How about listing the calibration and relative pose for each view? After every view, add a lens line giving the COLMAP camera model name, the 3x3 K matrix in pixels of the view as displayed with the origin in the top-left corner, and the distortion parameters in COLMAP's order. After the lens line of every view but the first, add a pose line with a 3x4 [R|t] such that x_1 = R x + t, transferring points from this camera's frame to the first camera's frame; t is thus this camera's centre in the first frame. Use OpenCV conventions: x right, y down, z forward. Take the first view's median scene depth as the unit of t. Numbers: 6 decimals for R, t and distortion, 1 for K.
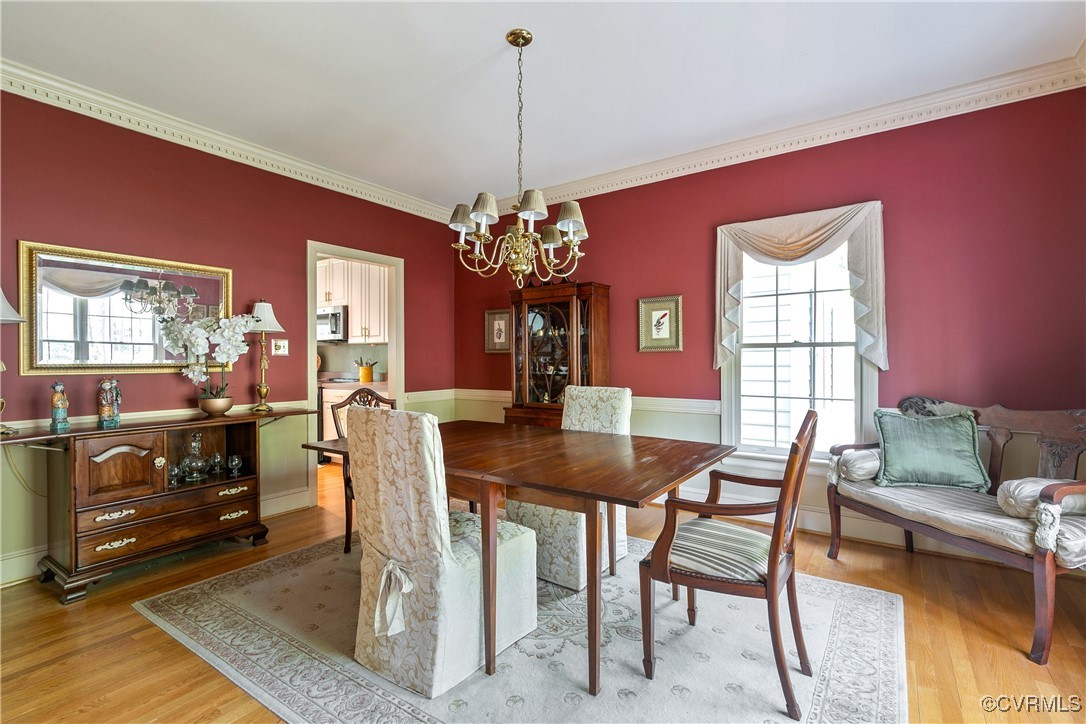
lens RADIAL K [[493.1, 0, 544.9], [0, 493.1, 358.1], [0, 0, 1]] dist [0.011053, -0.001390]
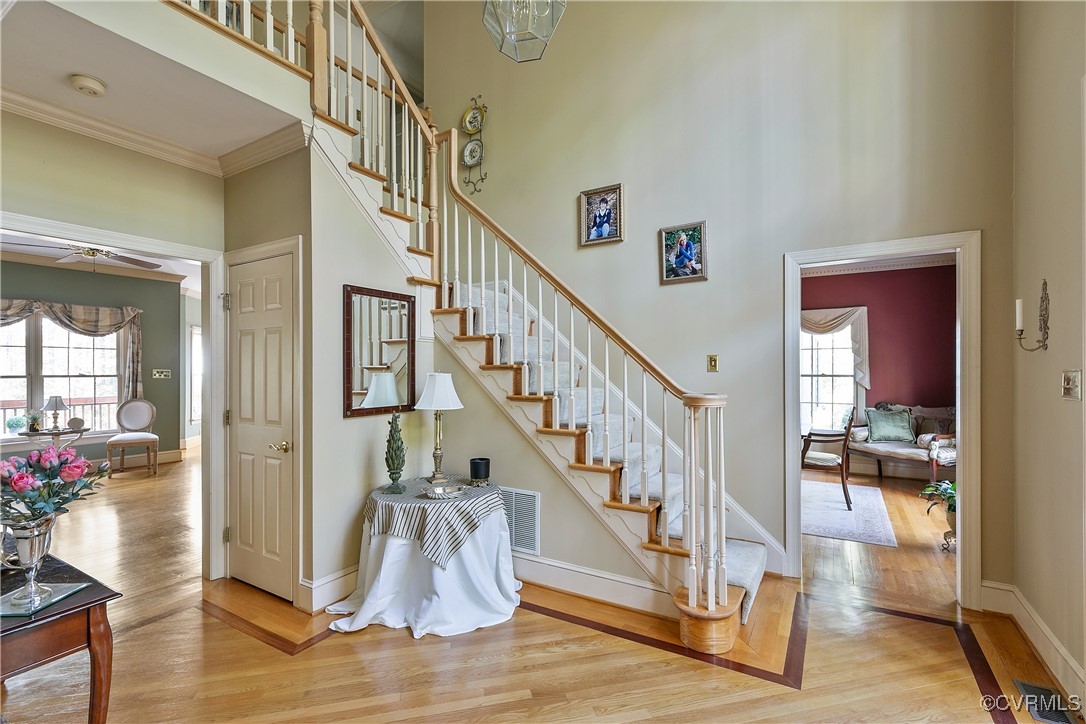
lens RADIAL K [[493.1, 0, 542.1], [0, 493.1, 367.4], [0, 0, 1]] dist [0.011053, -0.001390]
pose [[0.997768, -0.000420, 0.066769, -0.899590], [0.000122, 0.999990, 0.004459, -0.085407], [-0.066770, -0.004441, 0.997758, -1.074243]]
